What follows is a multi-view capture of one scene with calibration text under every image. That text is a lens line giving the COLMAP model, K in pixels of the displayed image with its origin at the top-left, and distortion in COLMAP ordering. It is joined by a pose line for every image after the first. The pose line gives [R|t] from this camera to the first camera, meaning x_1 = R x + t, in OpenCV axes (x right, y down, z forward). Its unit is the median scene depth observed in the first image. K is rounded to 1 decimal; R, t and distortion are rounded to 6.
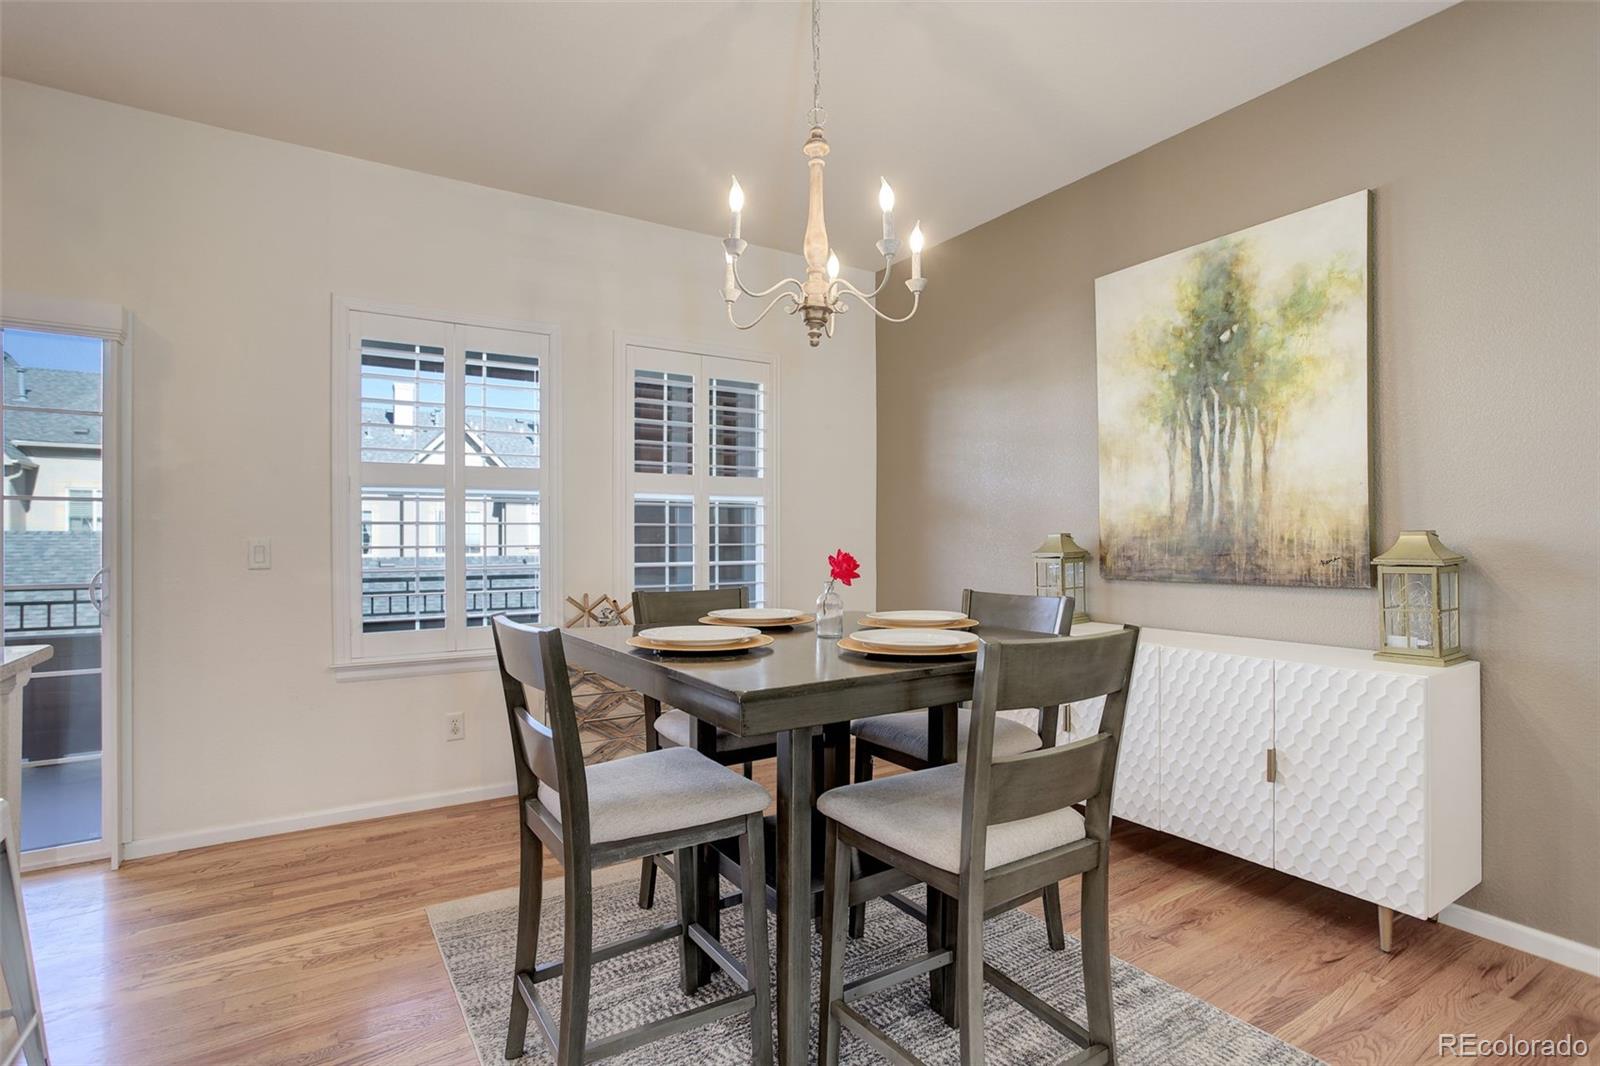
lens RADIAL K [[802.0, 0, 784.6], [0, 802.0, 537.0], [0, 0, 1]] dist [-0.002893, 0.000197]
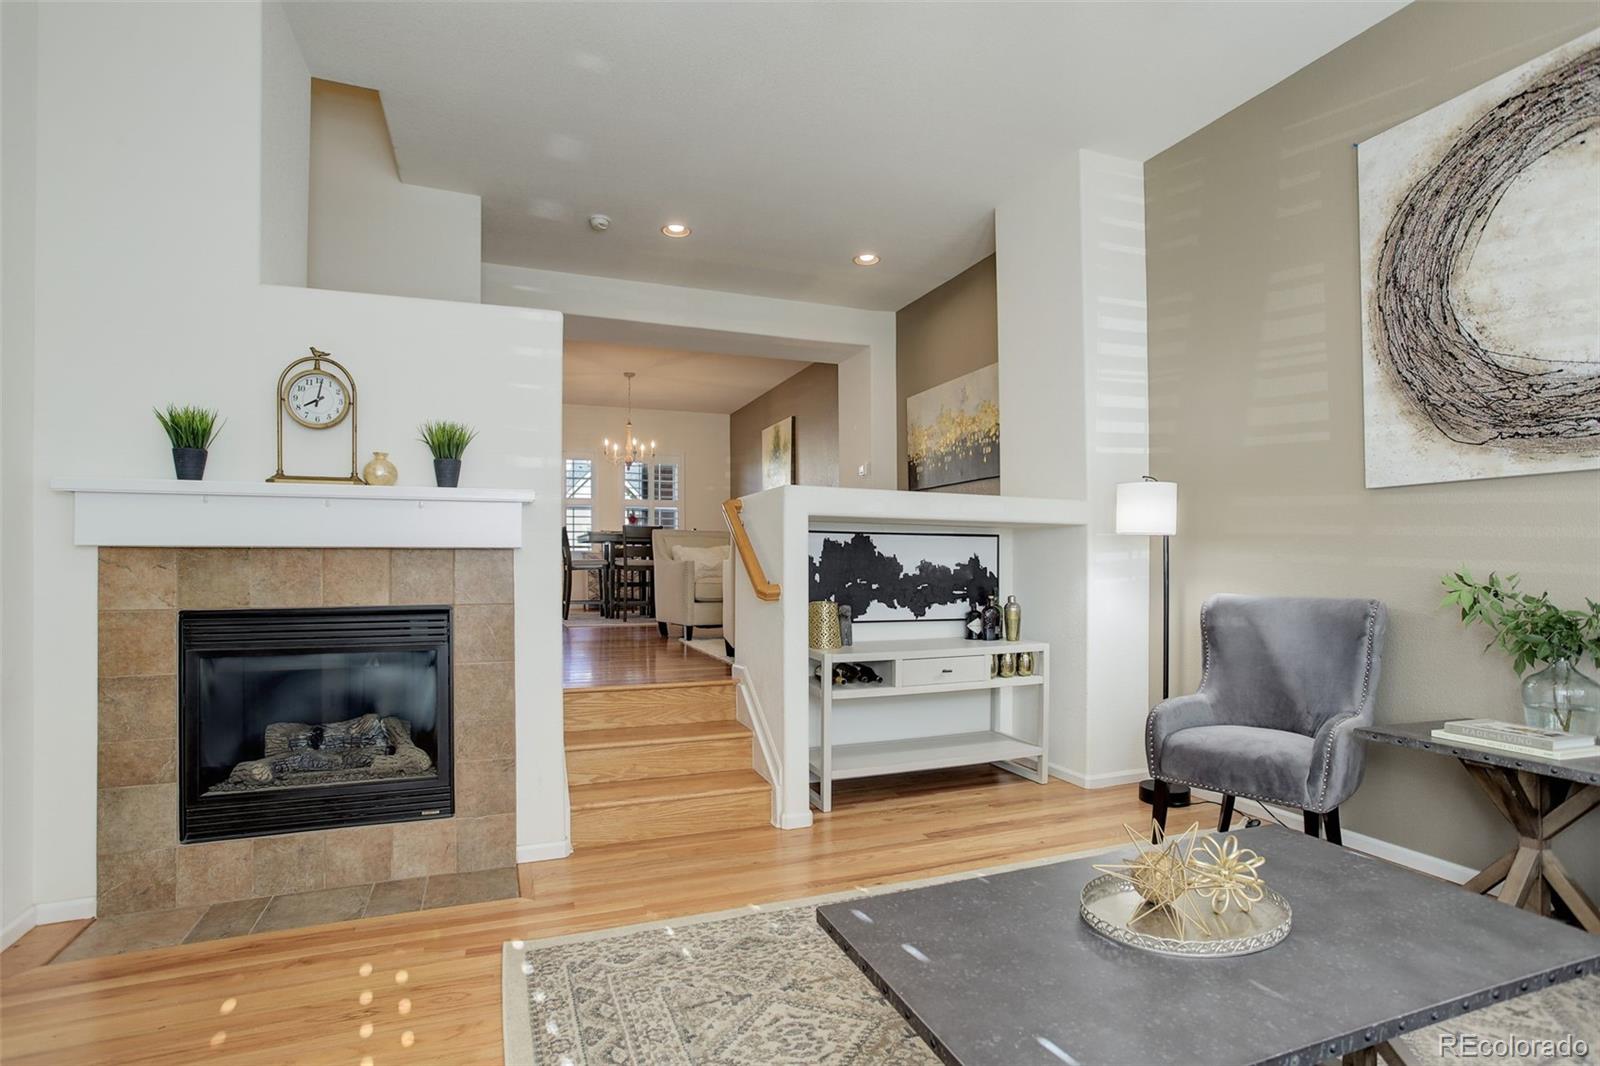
lens RADIAL K [[819.7, 0, 781.1], [0, 819.7, 538.0], [0, 0, 1]] dist [-0.049567, 0.046242]
pose [[0.977007, -0.007116, -0.213088, 1.243717], [0.000800, 0.999558, -0.029710, 0.181985], [0.213205, 0.028857, 0.976581, -2.168065]]
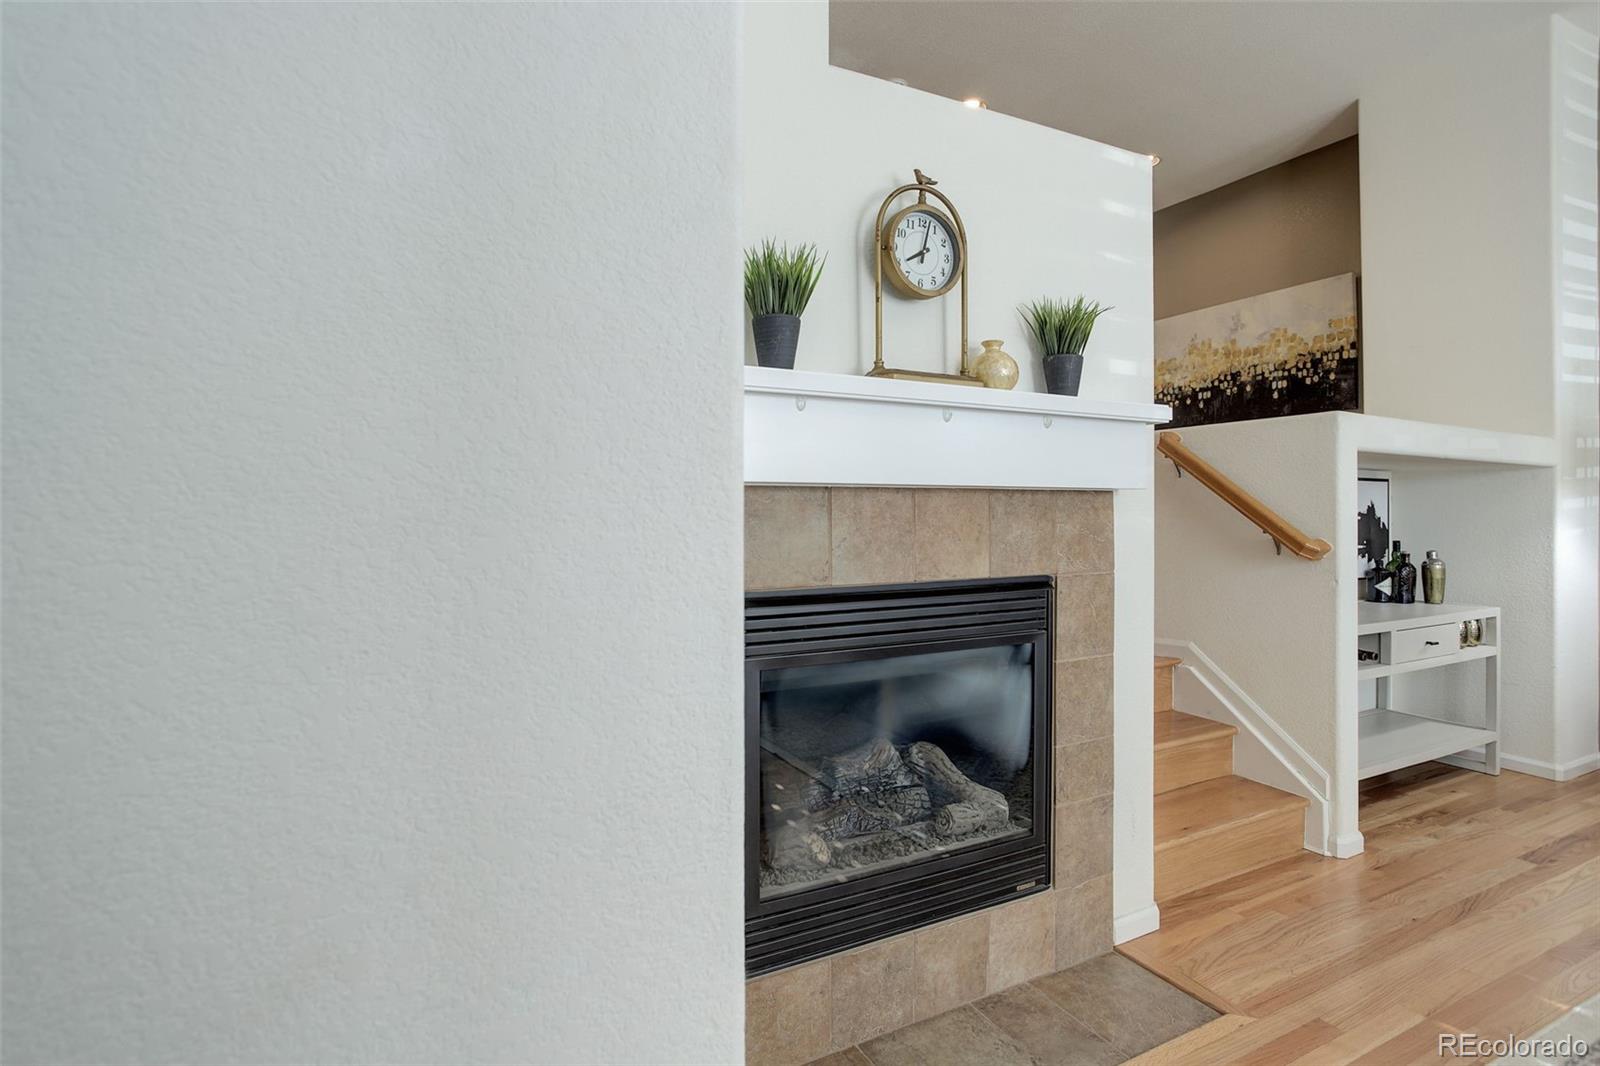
lens RADIAL K [[809.5, 0, 798.4], [0, 809.5, 506.3], [0, 0, 1]] dist [-0.002093, -0.000092]
pose [[0.996404, -0.000505, -0.084723, 0.464909], [-0.000082, 0.999976, -0.006926, 0.182867], [0.084724, 0.006908, 0.996381, -1.952249]]
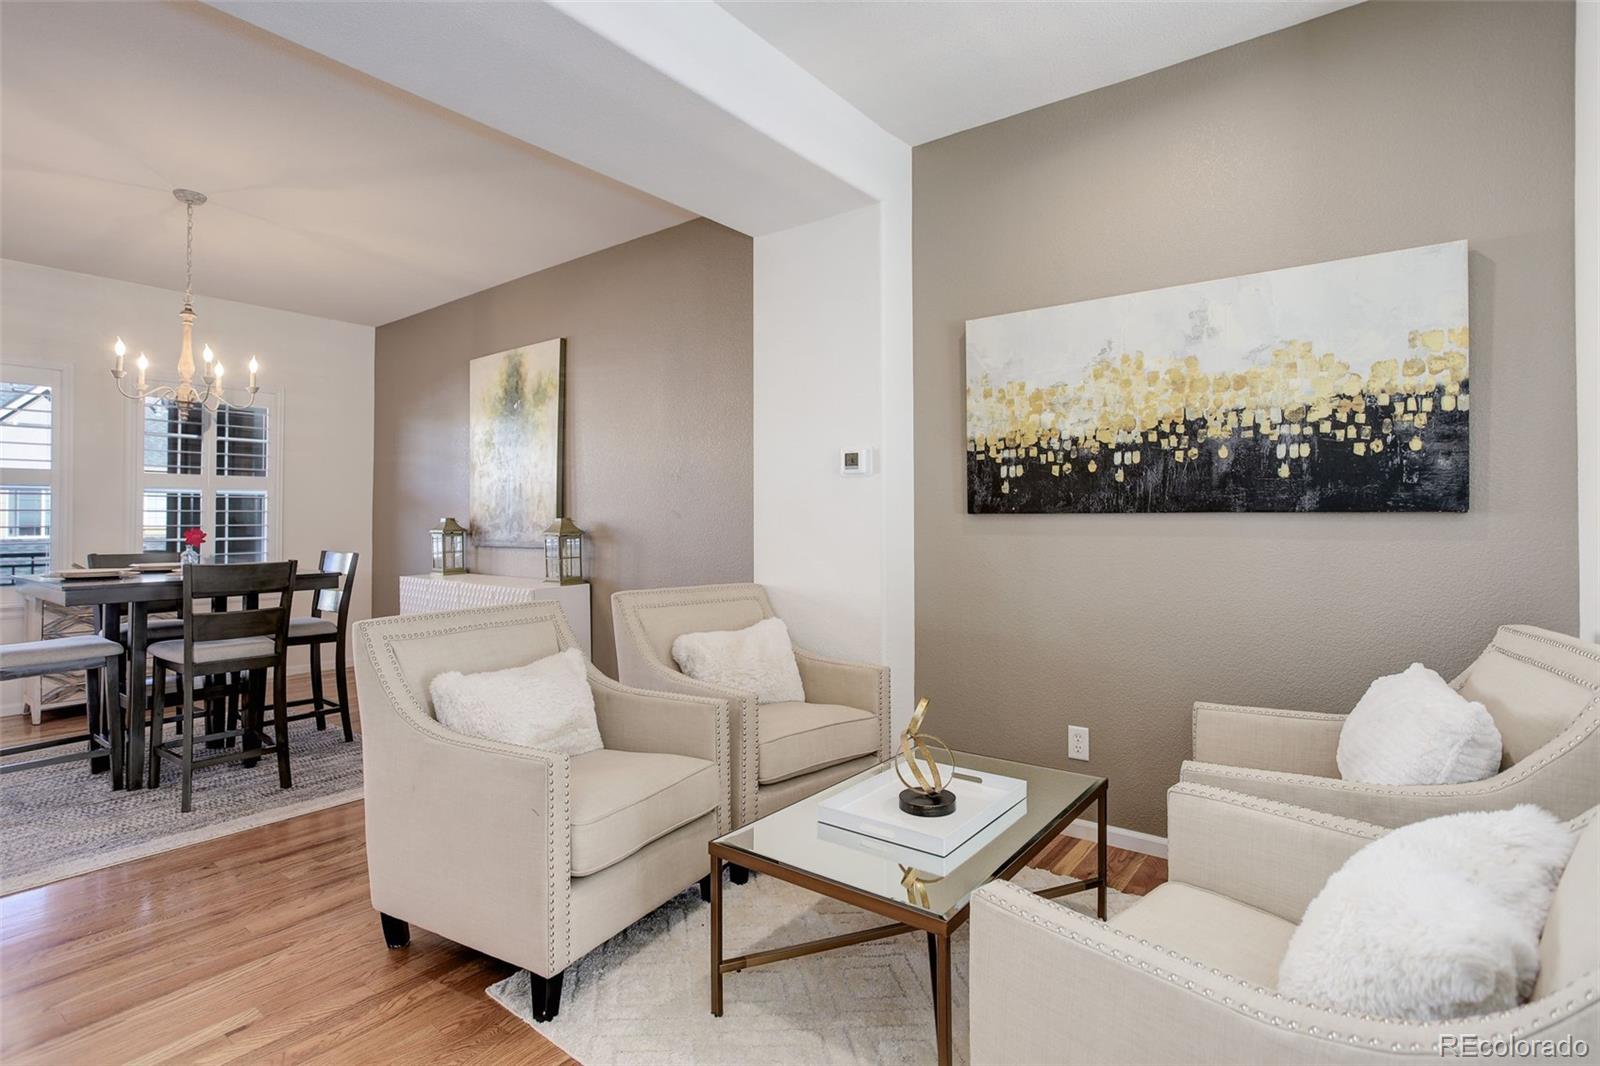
lens RADIAL K [[807.5, 0, 792.0], [0, 807.5, 517.5], [0, 0, 1]] dist [-0.021262, 0.000239]
pose [[0.943958, 0.004794, 0.330032, 0.531300], [-0.003677, 0.999985, -0.004007, -0.002966], [-0.330047, 0.002569, 0.943961, -0.838780]]
